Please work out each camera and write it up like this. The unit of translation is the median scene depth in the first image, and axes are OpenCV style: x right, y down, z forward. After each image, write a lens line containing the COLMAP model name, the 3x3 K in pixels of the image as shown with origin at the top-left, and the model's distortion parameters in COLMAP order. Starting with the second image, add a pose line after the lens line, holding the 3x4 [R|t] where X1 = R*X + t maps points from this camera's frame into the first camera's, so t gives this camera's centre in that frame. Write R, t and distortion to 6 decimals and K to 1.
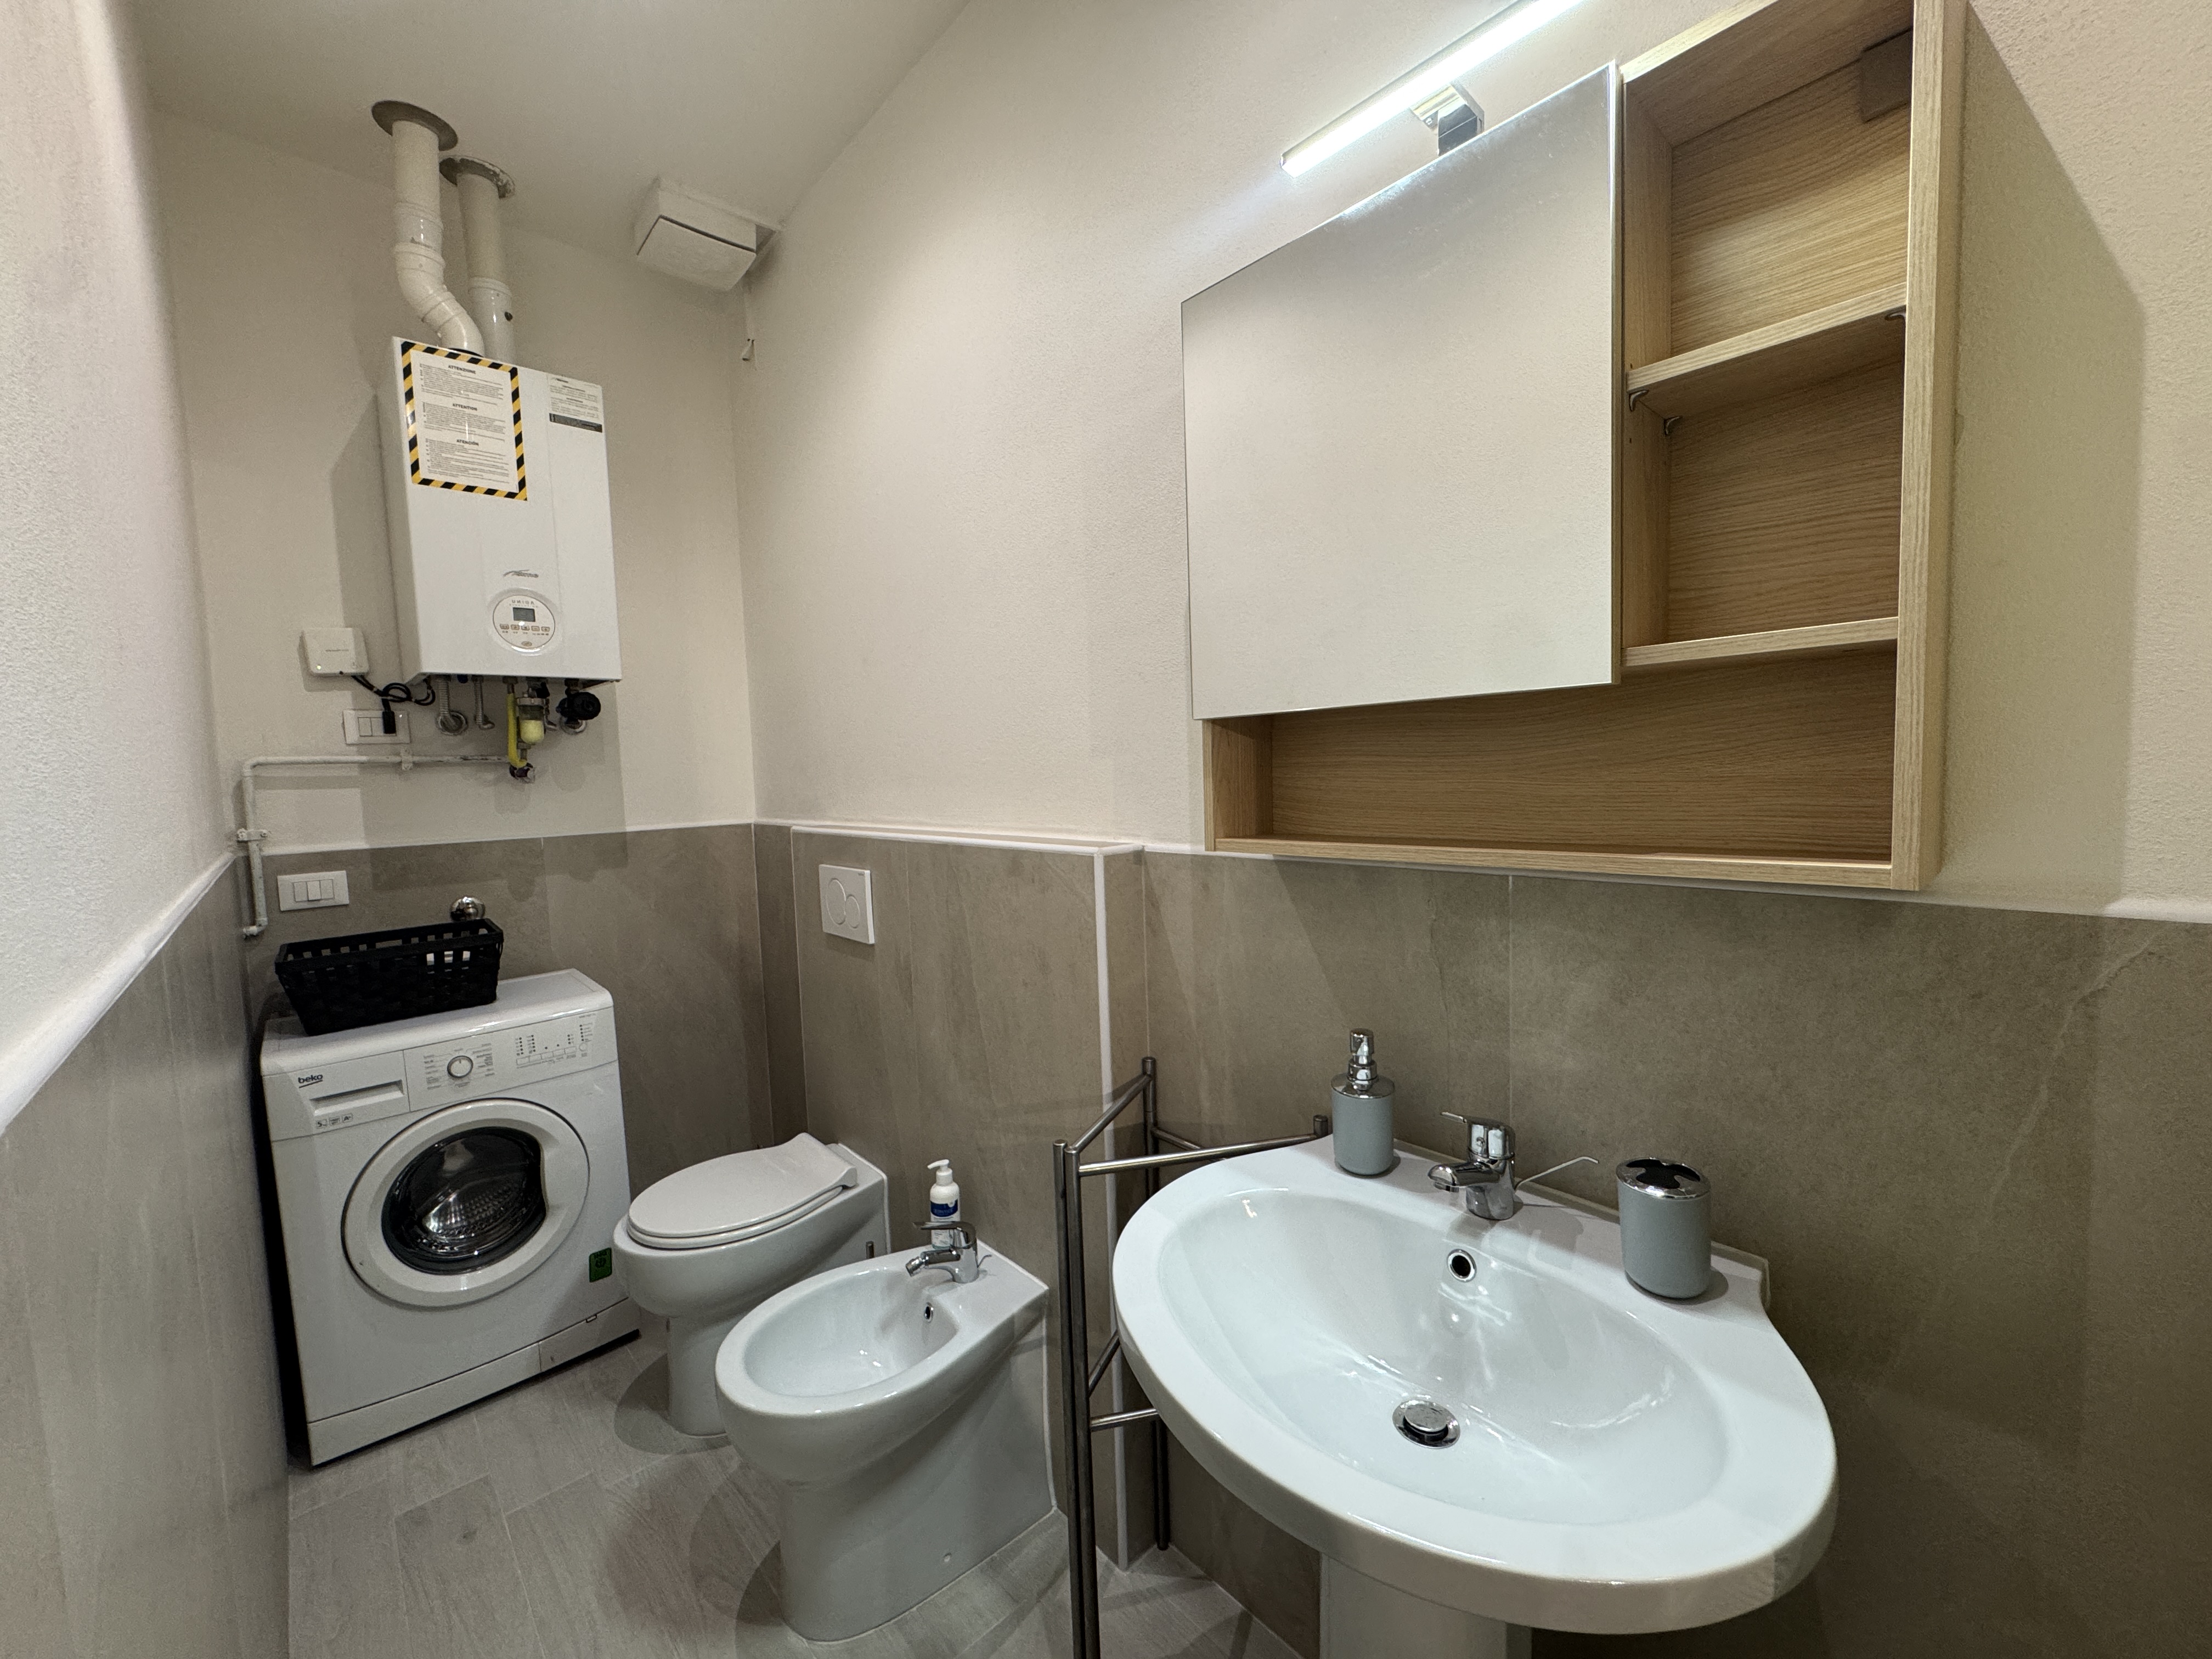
lens RADIAL K [[882.8, 0, 1098.5], [0, 882.8, 827.3], [0, 0, 1]] dist [-0.003403, 0.000479]
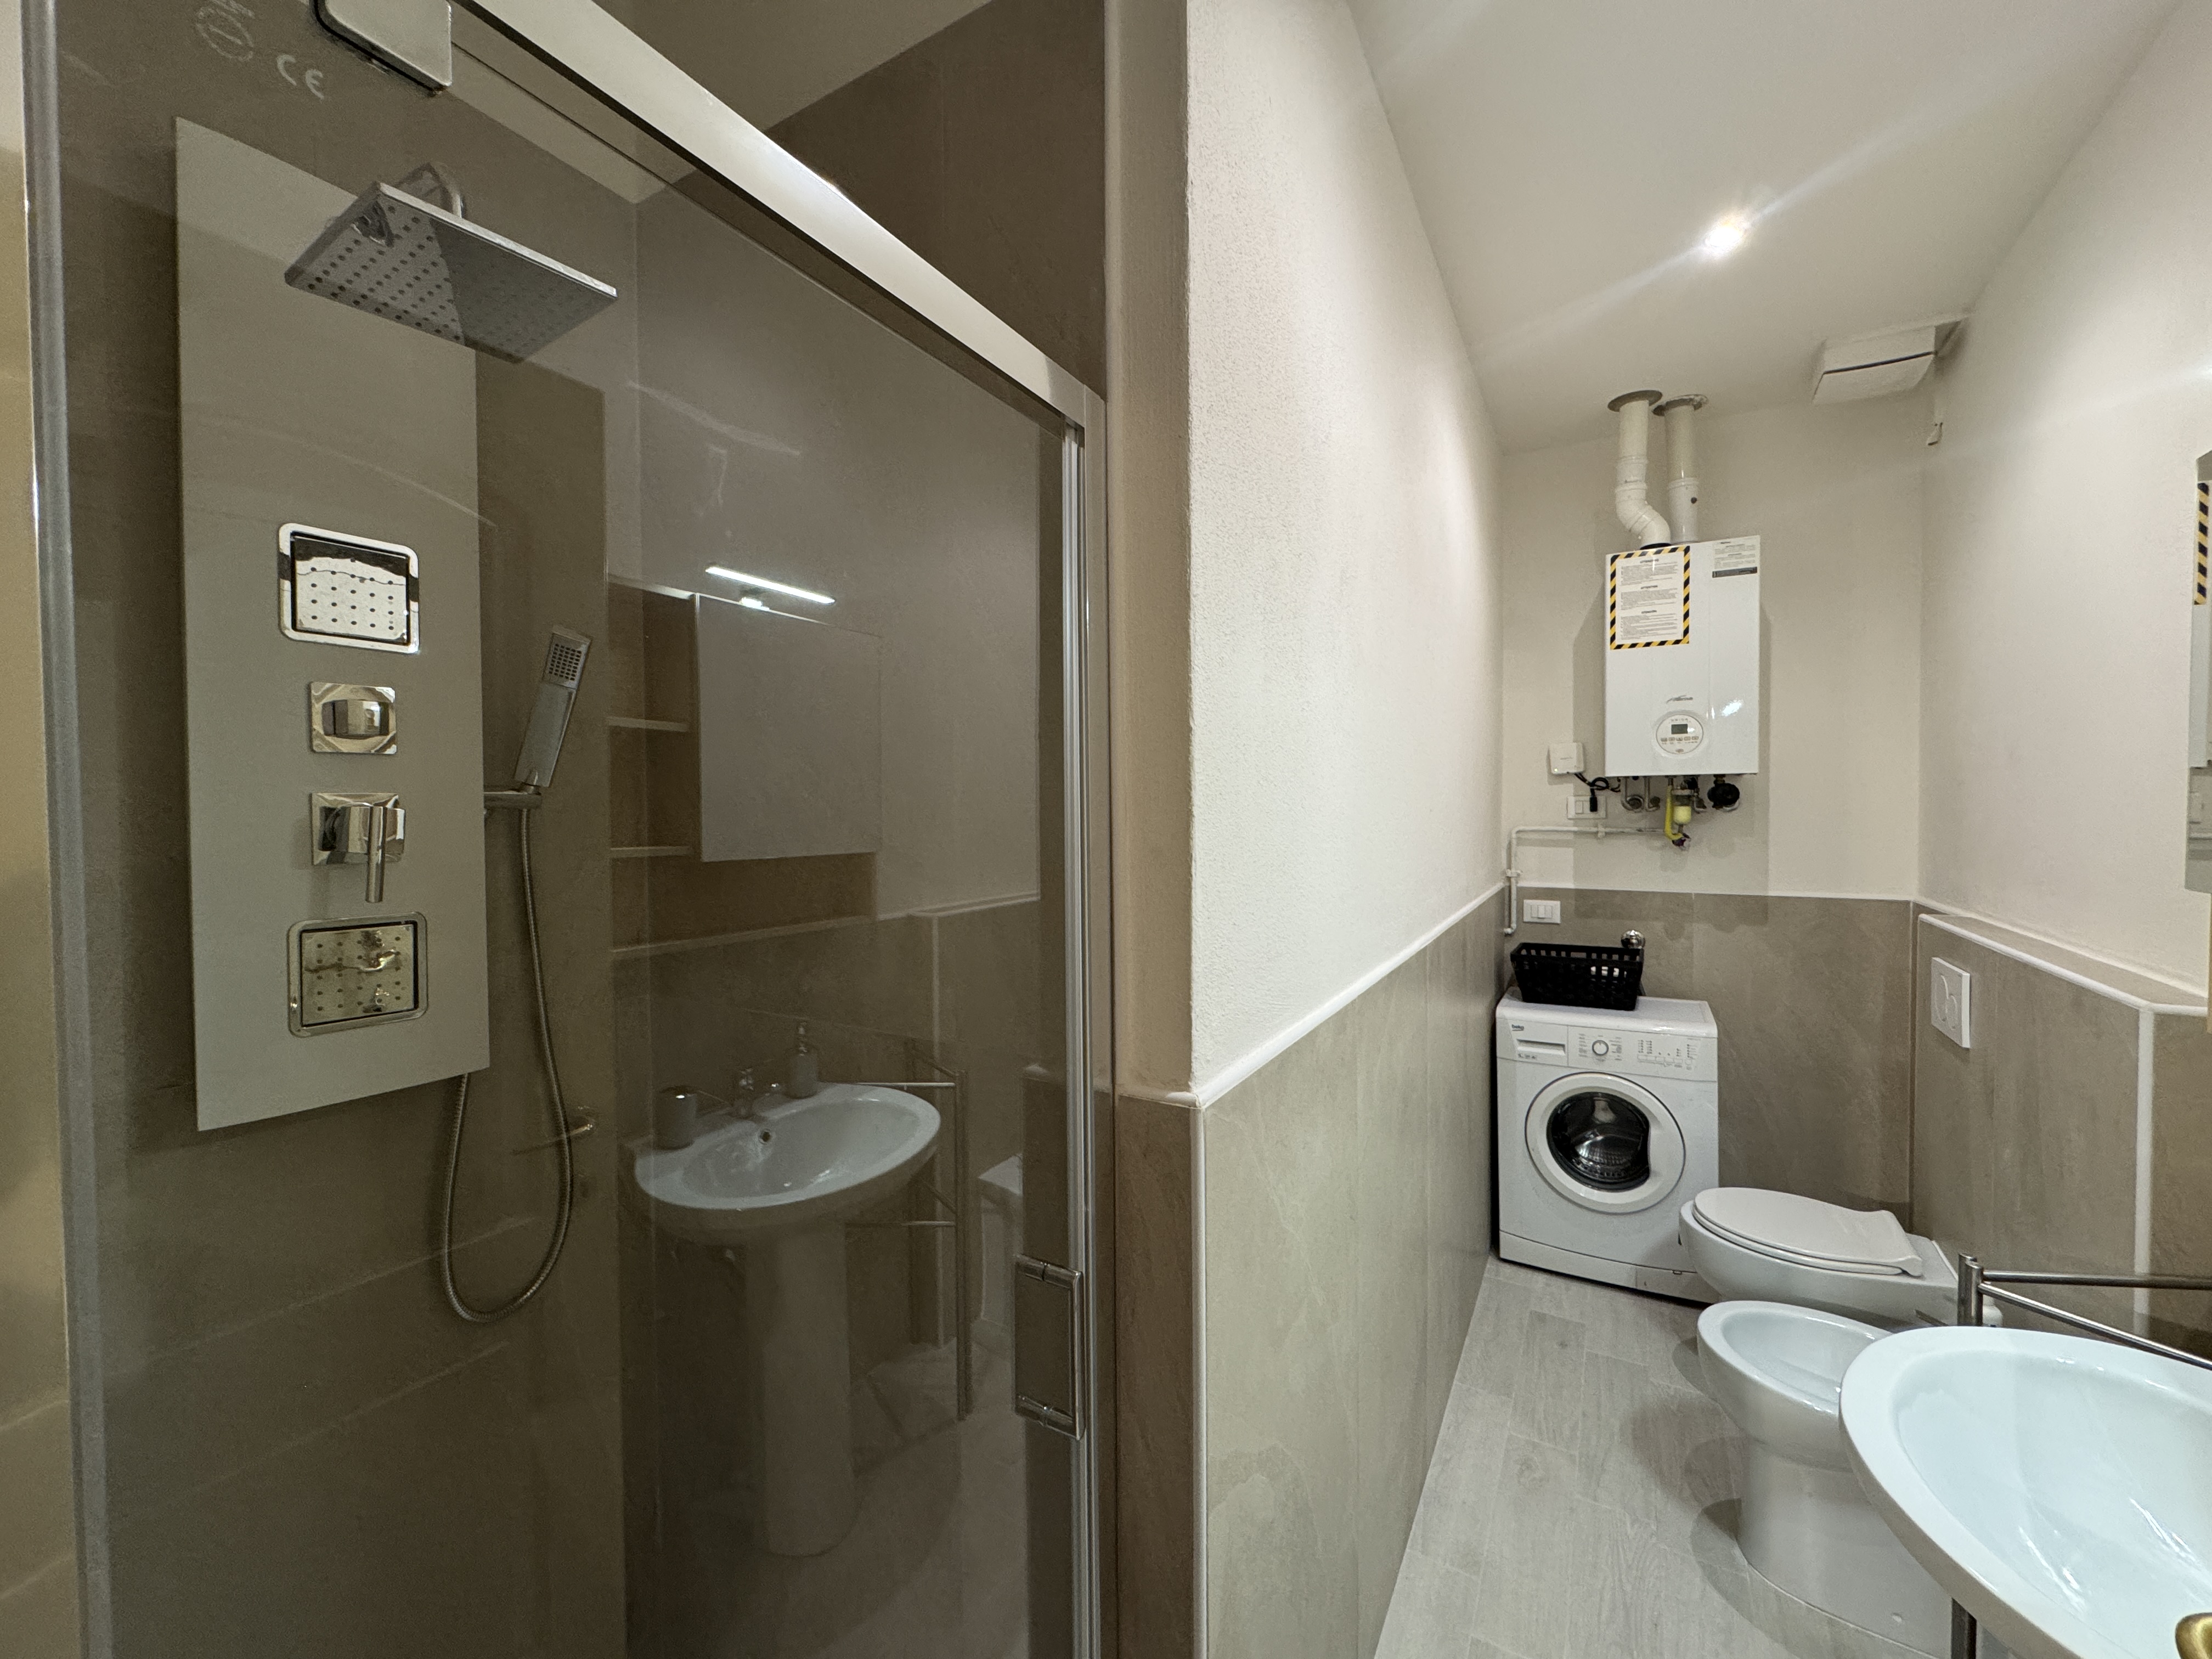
lens RADIAL K [[882.8, 0, 1110.6], [0, 882.8, 826.7], [0, 0, 1]] dist [-0.003403, 0.000479]
pose [[0.300478, 0.053140, -0.952307, 0.385232], [-0.067843, 0.997109, 0.034233, -0.084834], [0.951373, 0.054321, 0.303214, -0.226525]]
